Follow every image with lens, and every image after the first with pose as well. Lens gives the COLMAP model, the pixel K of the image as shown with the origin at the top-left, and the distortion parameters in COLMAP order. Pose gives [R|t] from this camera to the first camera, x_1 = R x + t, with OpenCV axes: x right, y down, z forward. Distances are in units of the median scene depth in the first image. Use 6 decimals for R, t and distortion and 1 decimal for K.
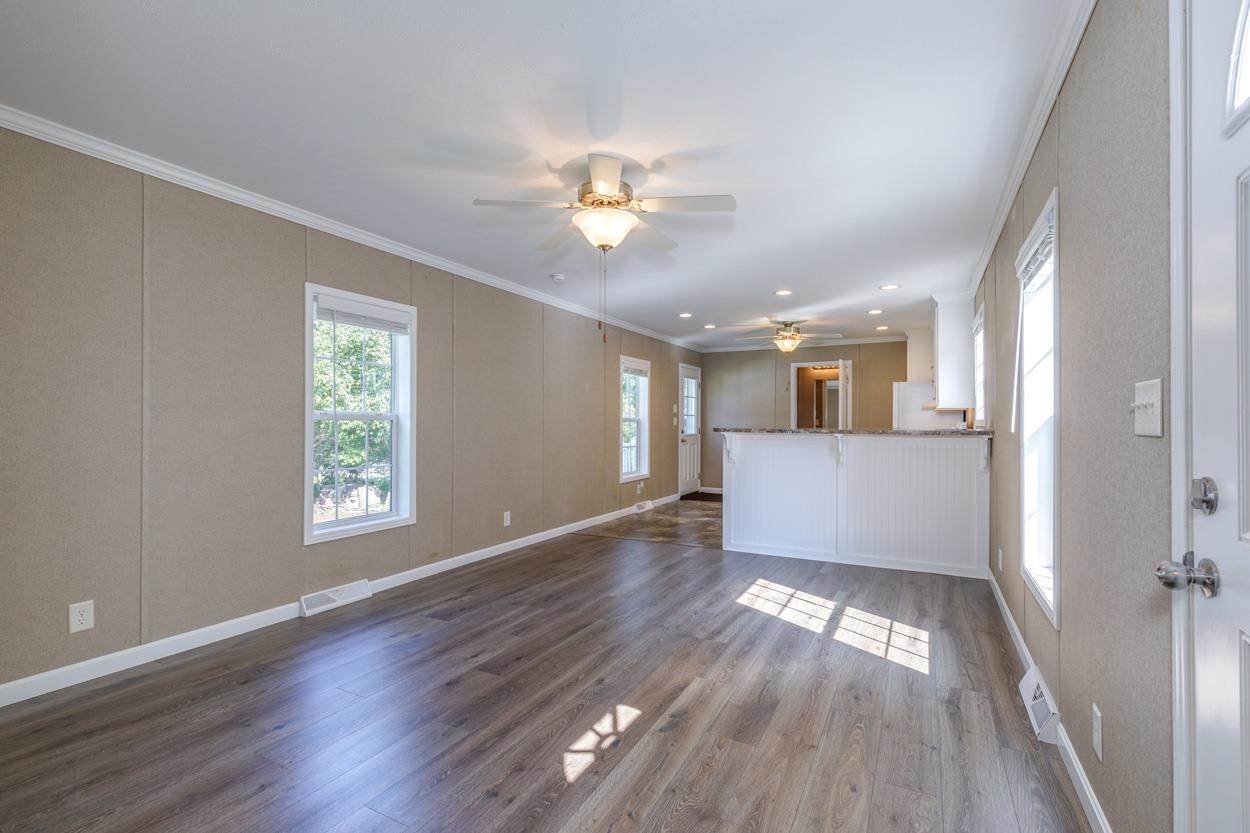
lens RADIAL K [[568.2, 0, 622.3], [0, 568.2, 420.5], [0, 0, 1]] dist [0.006378, -0.001513]
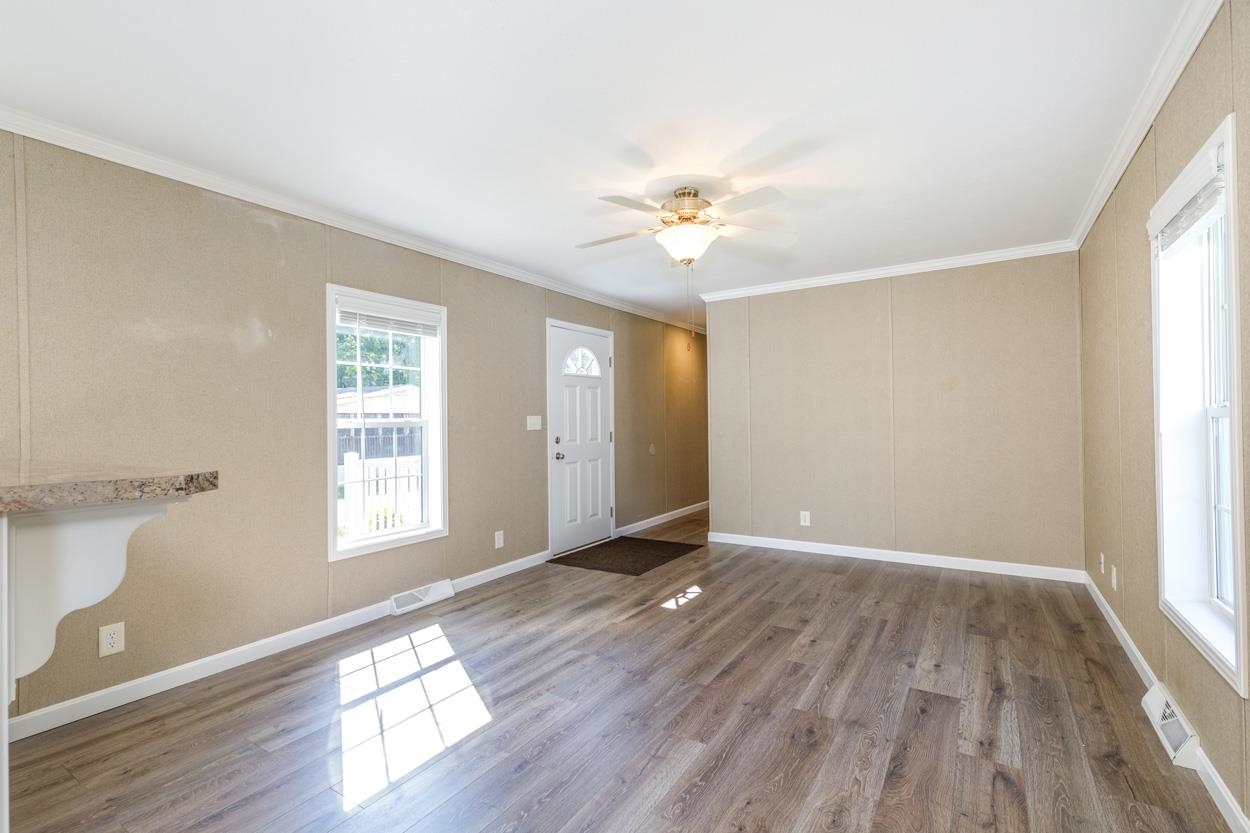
lens RADIAL K [[568.2, 0, 624.0], [0, 568.2, 409.2], [0, 0, 1]] dist [0.006378, -0.001513]
pose [[-0.996958, 0.015195, 0.076448, 0.007618], [0.013365, 0.999613, -0.024391, -0.003188], [-0.076789, -0.023295, -0.996775, 1.711085]]
